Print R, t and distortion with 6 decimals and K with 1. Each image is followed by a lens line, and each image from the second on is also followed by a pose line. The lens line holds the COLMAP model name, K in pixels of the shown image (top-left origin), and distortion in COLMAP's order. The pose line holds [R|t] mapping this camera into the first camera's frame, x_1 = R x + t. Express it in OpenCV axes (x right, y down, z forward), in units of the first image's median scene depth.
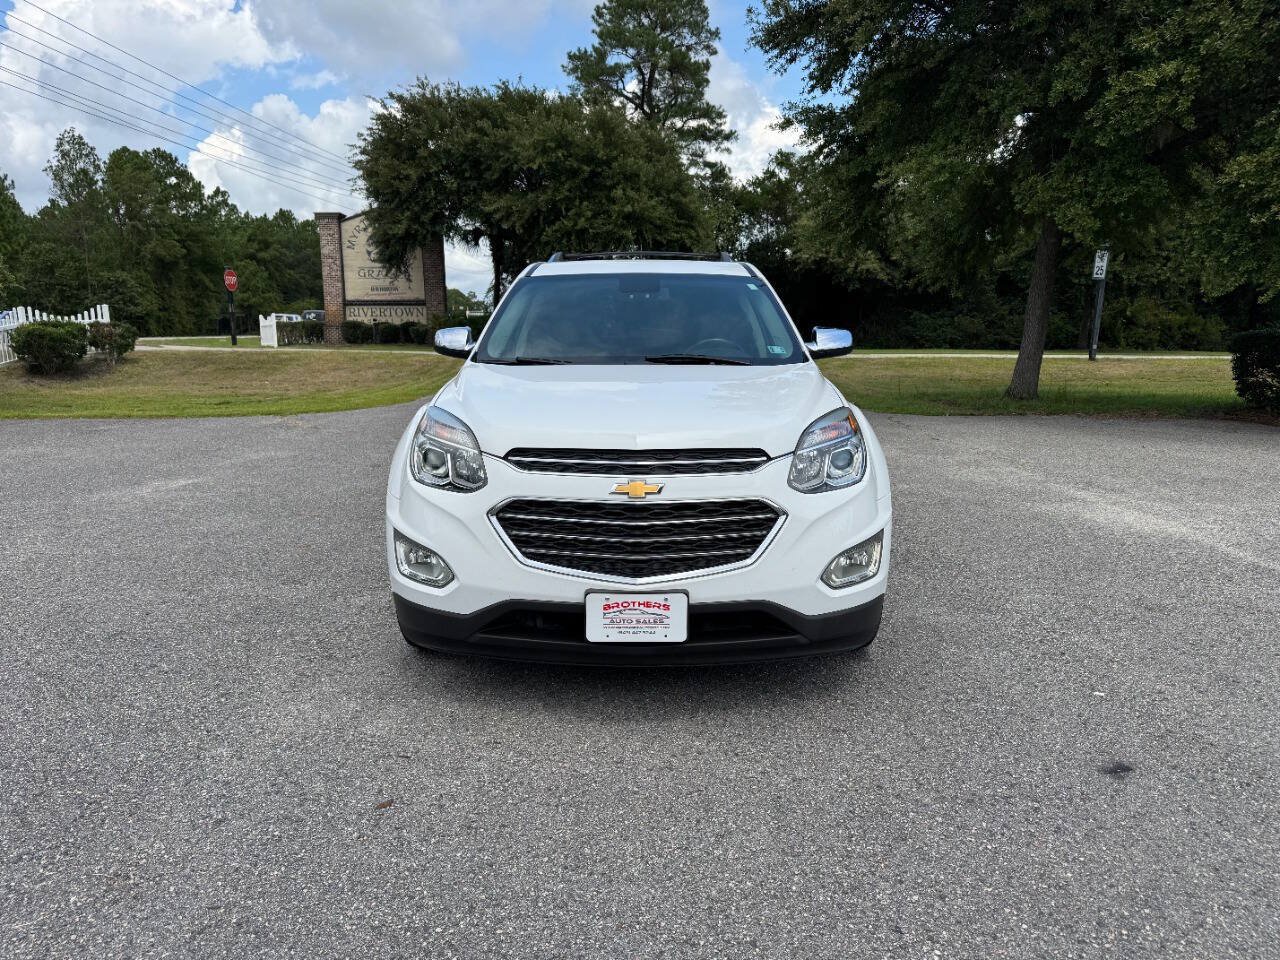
lens RADIAL K [[917.5, 0, 638.3], [0, 917.5, 488.4], [0, 0, 1]] dist [0.022885, -0.024573]
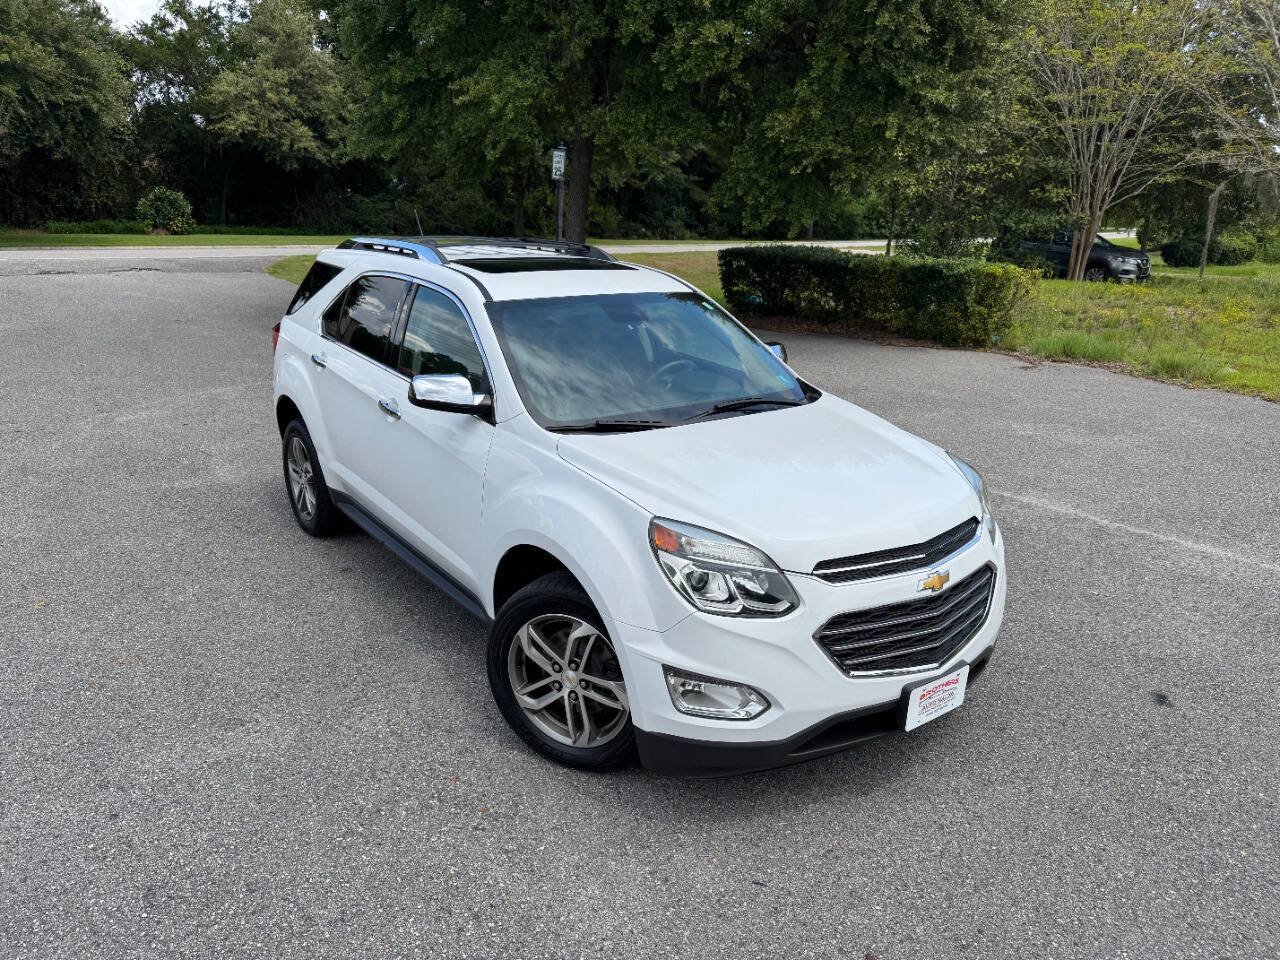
lens RADIAL K [[917.5, 0, 635.2], [0, 917.5, 486.1], [0, 0, 1]] dist [0.022885, -0.024573]
pose [[0.802933, -0.162308, 0.573545, -0.089012], [0.083692, 0.983379, 0.161124, -0.031535], [-0.590164, -0.081371, 0.803172, 0.037012]]
